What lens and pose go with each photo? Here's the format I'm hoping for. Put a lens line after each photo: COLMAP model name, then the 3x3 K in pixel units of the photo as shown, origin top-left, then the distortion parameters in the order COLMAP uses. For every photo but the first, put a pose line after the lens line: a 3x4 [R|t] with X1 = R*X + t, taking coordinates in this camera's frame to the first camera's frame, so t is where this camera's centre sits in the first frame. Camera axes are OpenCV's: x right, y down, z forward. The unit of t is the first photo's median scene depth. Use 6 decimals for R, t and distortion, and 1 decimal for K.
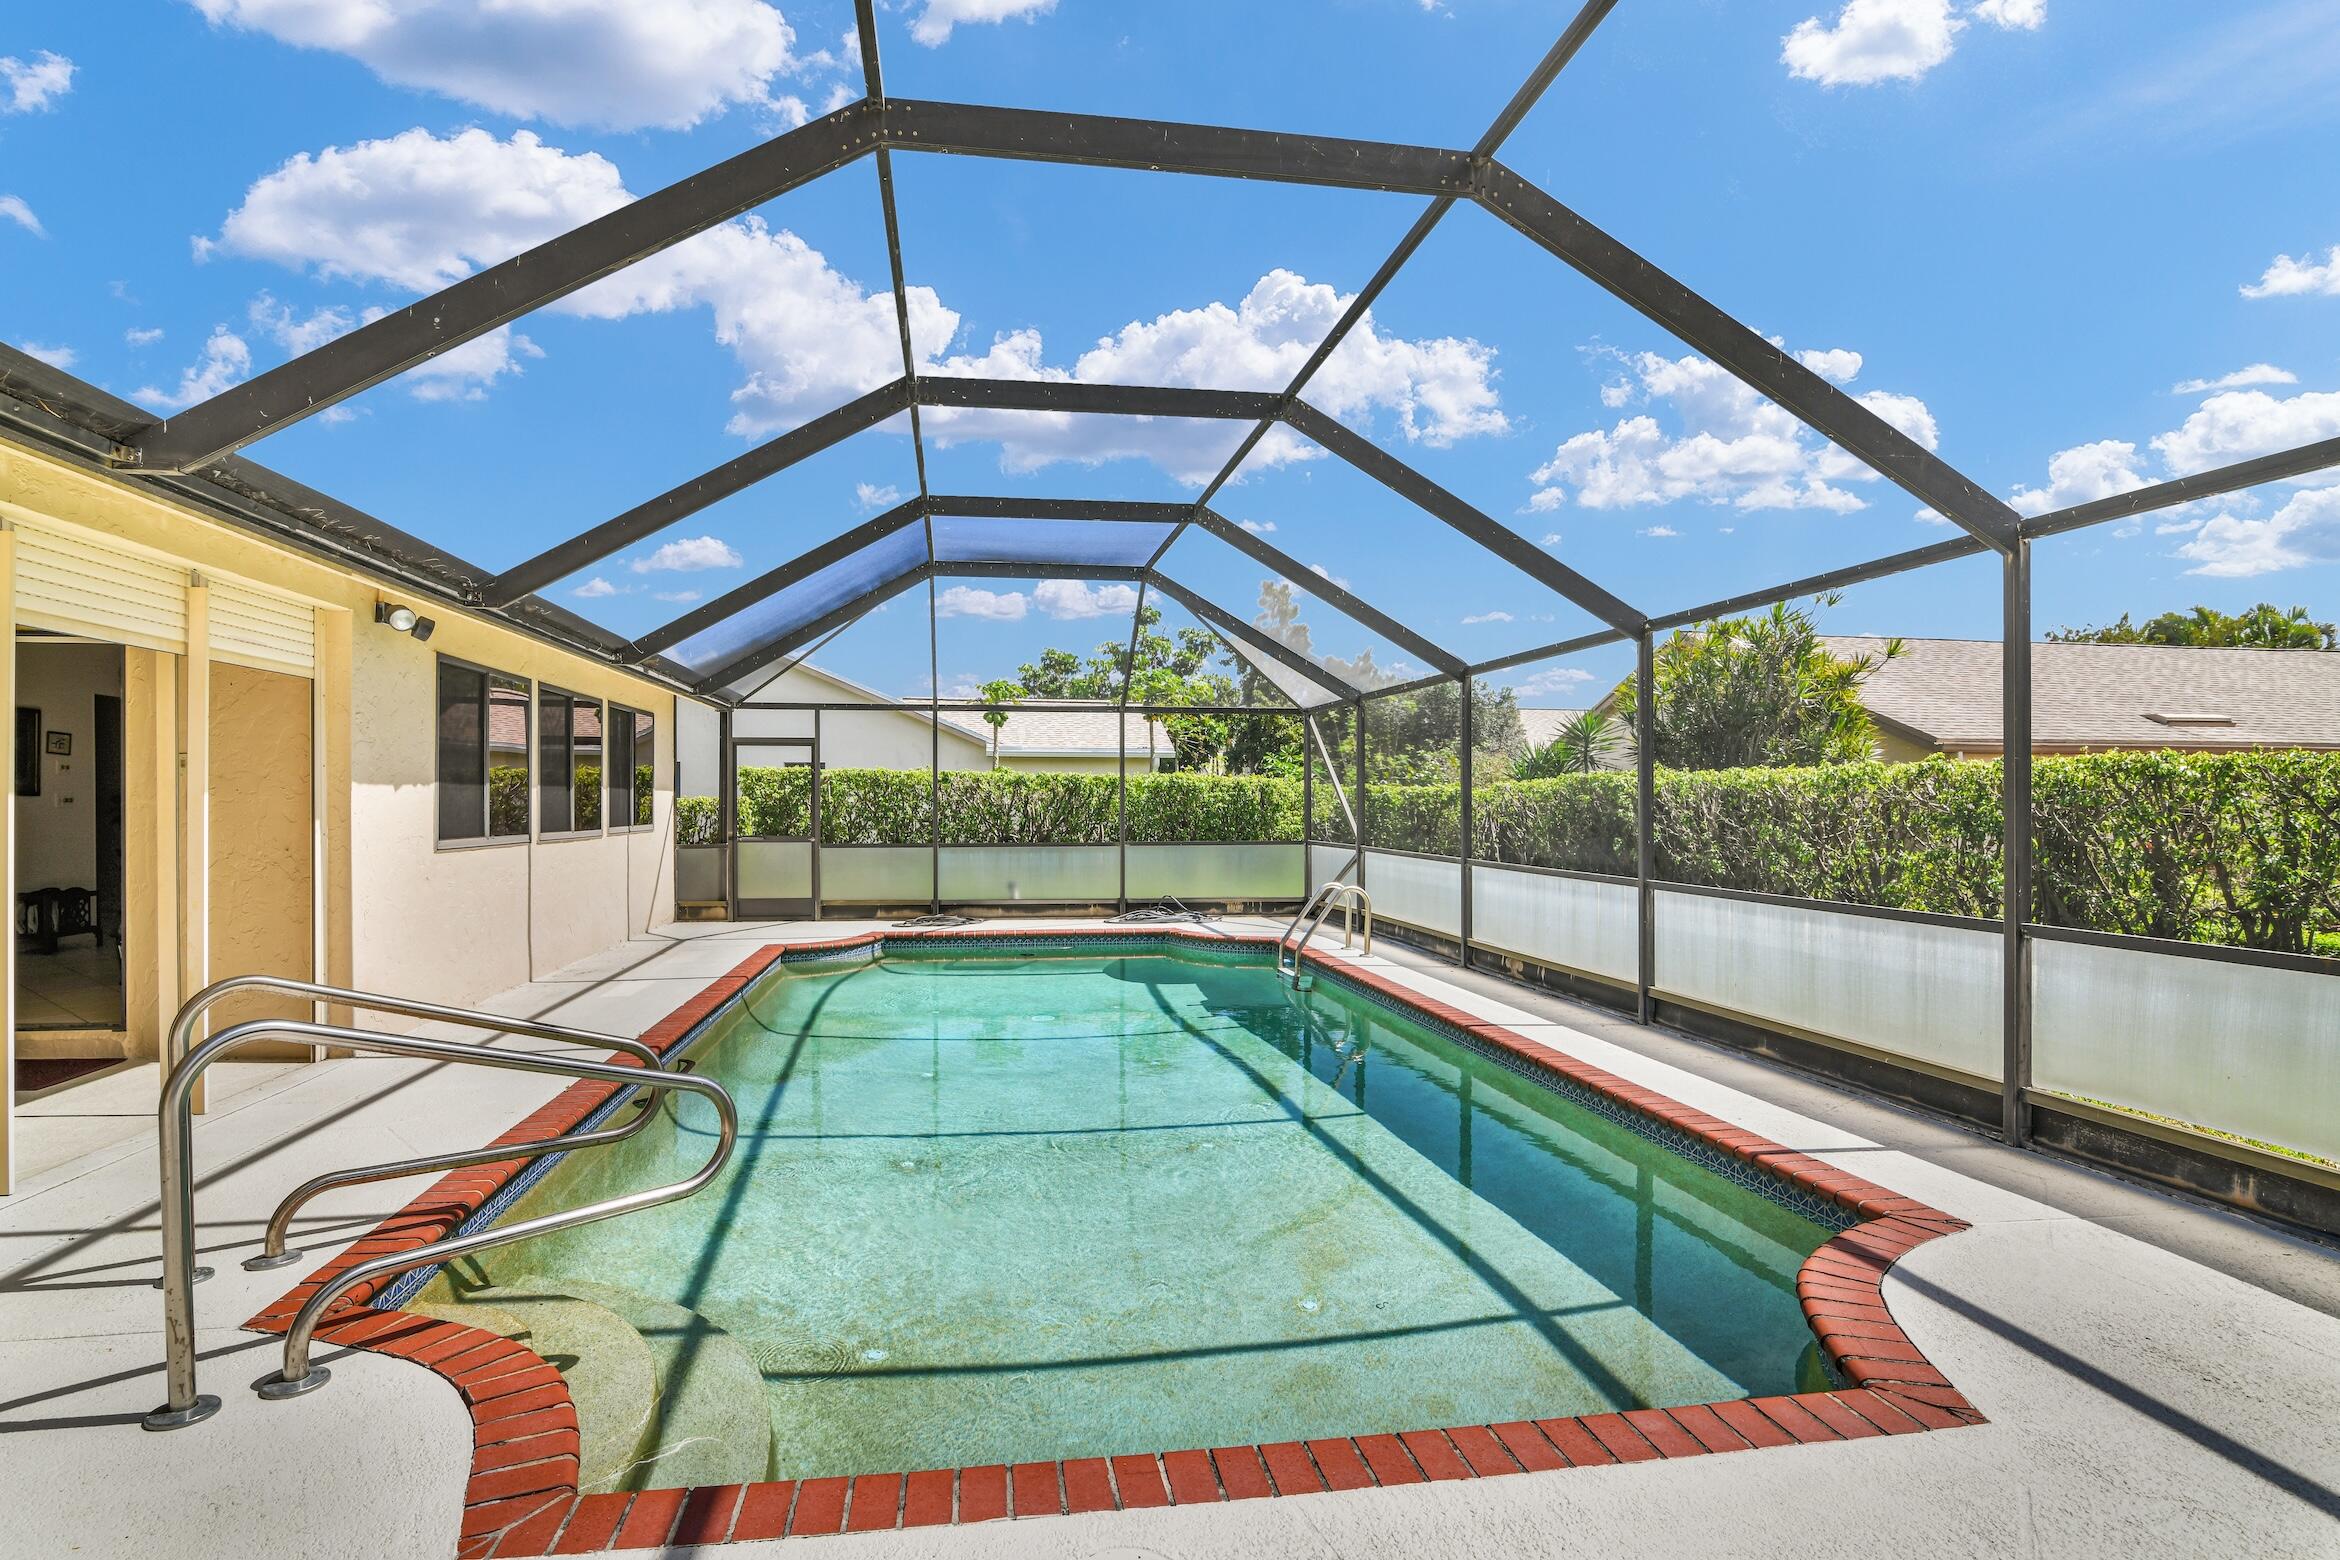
lens RADIAL K [[1108.8, 0, 1156.1], [0, 1108.8, 796.6], [0, 0, 1]] dist [-0.010012, -0.000682]
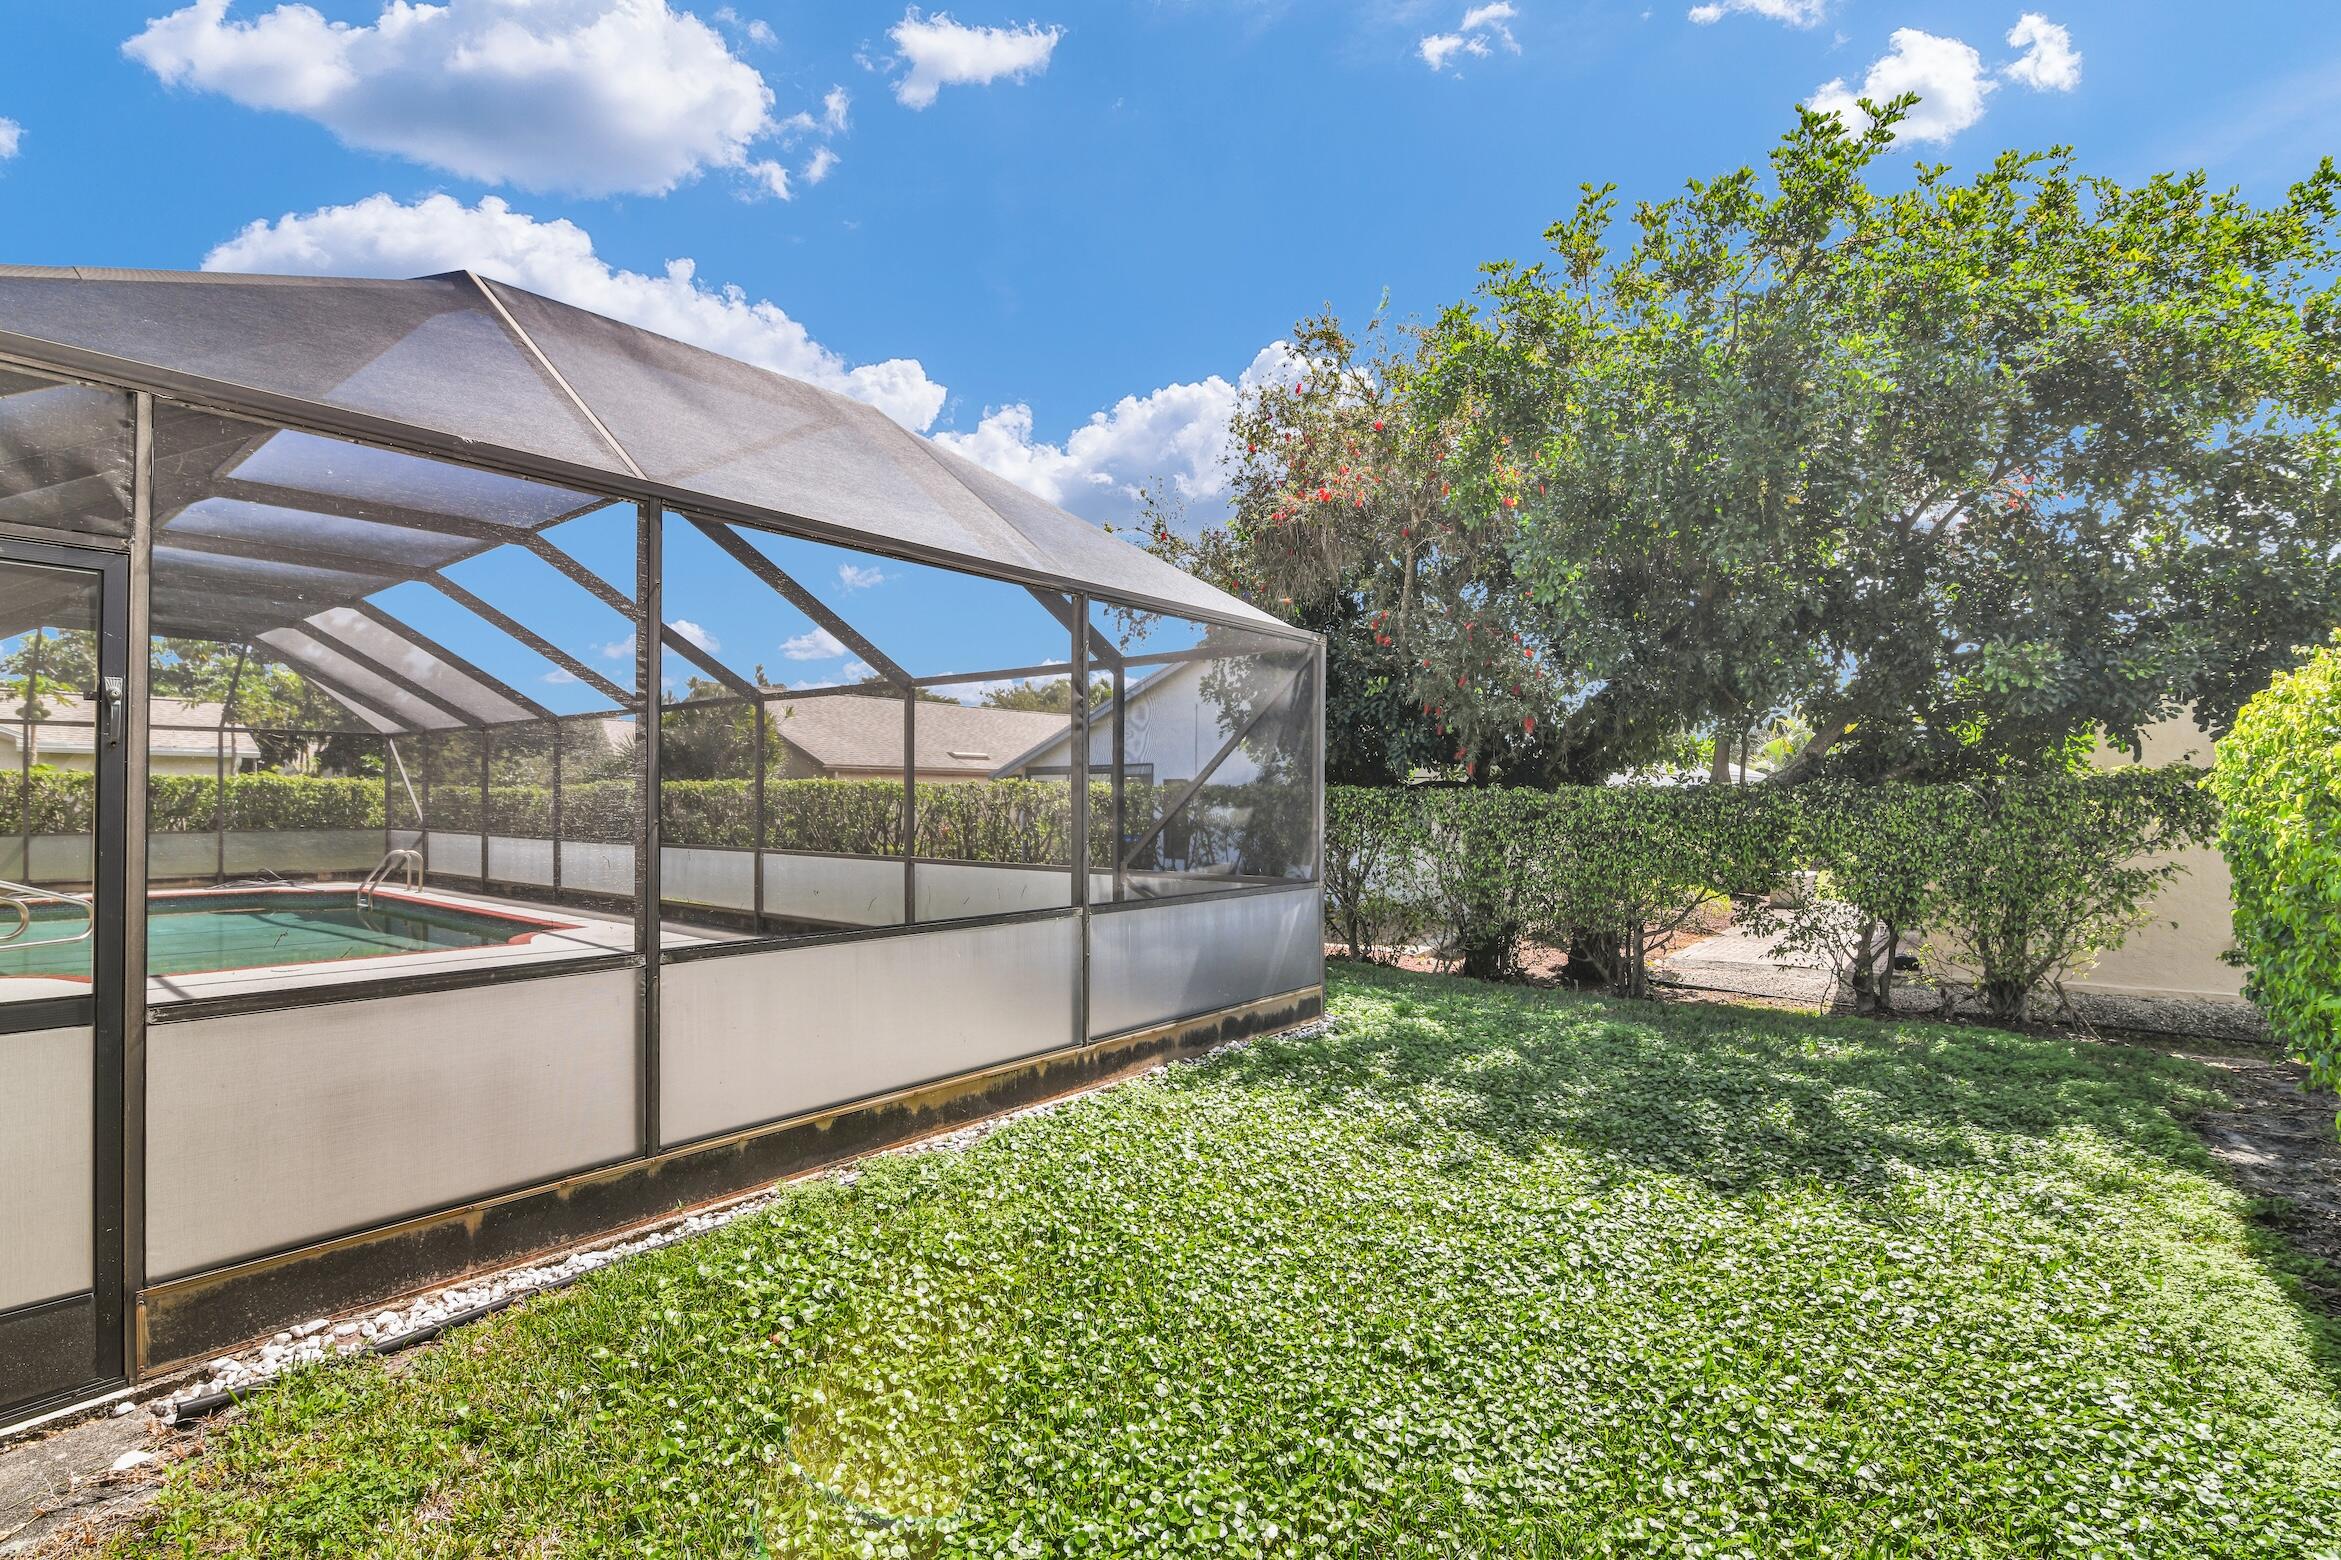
lens RADIAL K [[1109.3, 0, 1156.6], [0, 1109.3, 796.6], [0, 0, 1]] dist [-0.010012, -0.000682]
pose [[0.756330, 0.003503, 0.654180, -0.033516], [-0.006083, 0.999980, 0.001679, -0.006064], [-0.654161, -0.005249, 0.756337, -0.543962]]
